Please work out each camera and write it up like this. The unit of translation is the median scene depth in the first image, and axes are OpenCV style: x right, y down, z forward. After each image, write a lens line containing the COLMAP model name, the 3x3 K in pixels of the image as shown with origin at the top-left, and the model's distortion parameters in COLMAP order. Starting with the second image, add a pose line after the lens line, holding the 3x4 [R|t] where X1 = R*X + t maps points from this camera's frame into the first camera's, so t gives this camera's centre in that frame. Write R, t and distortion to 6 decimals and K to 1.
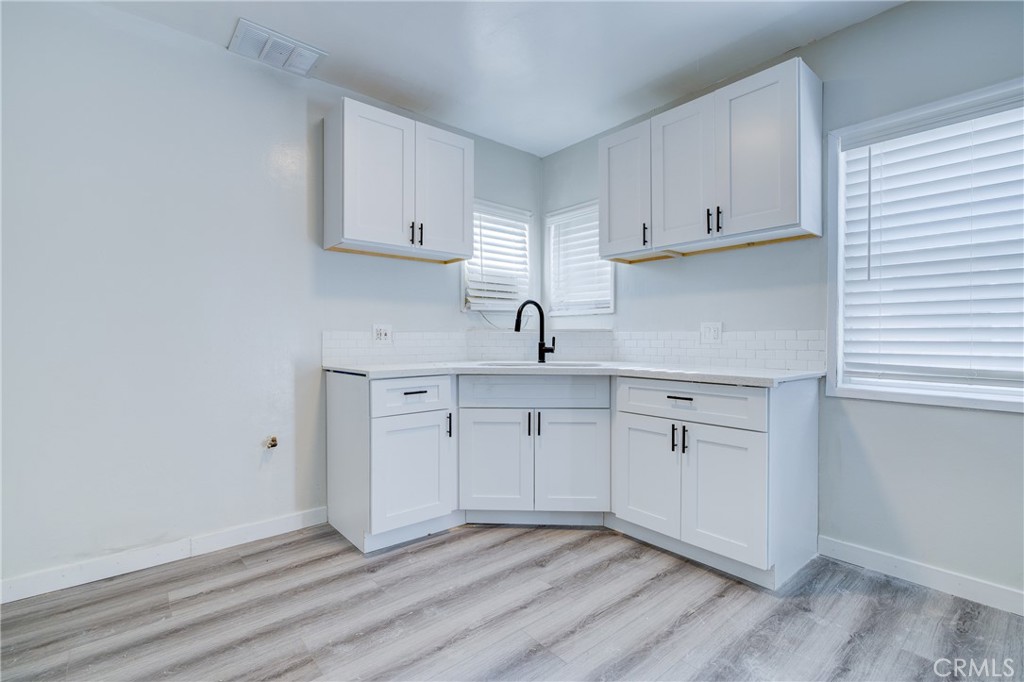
lens RADIAL K [[470.8, 0, 516.2], [0, 470.8, 345.0], [0, 0, 1]] dist [-0.003303, 0.002369]
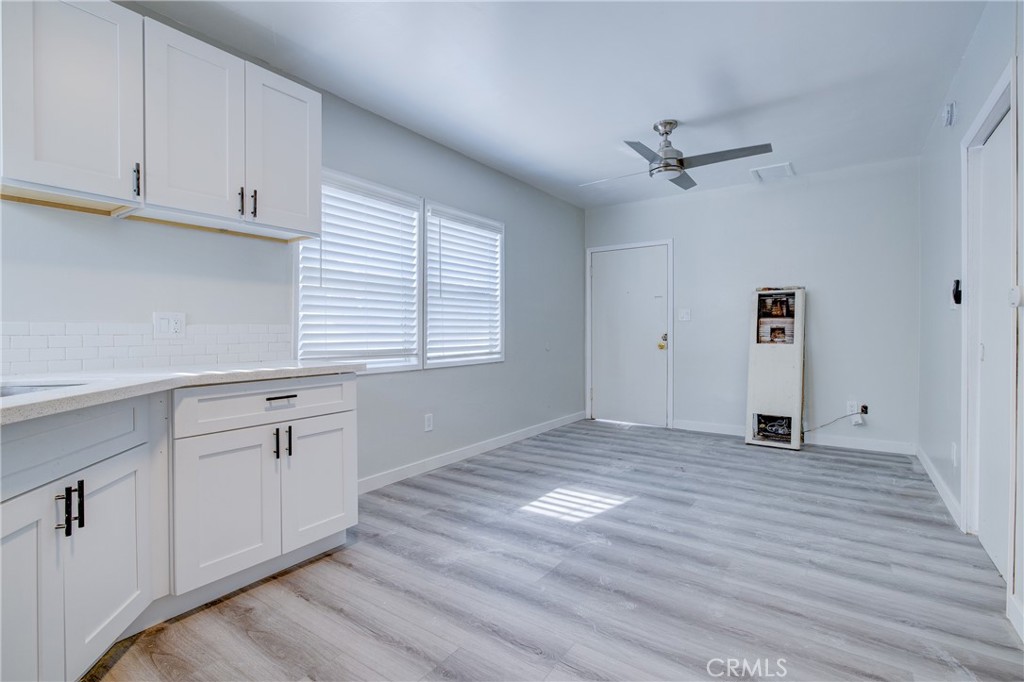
lens RADIAL K [[470.8, 0, 510.3], [0, 470.8, 334.6], [0, 0, 1]] dist [-0.003303, 0.002369]
pose [[-0.252859, -0.006243, 0.967483, -0.587997], [0.015823, 0.999819, 0.010587, -0.010762], [-0.967374, 0.017986, -0.252715, 0.735081]]
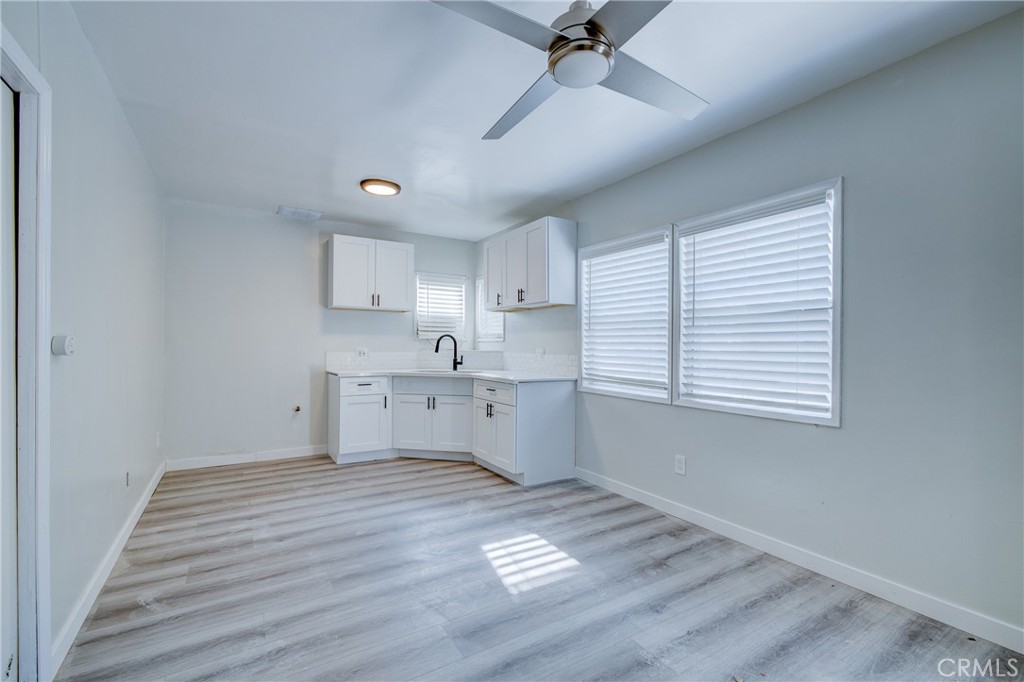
lens RADIAL K [[430.3, 0, 529.0], [0, 430.3, 348.1], [0, 0, 1]] dist [-0.000377, -0.000940]
pose [[0.994730, 0.011828, -0.101842, 0.628014], [-0.013016, 0.999855, -0.011004, -0.039221], [0.101697, 0.012272, 0.994740, -0.697452]]
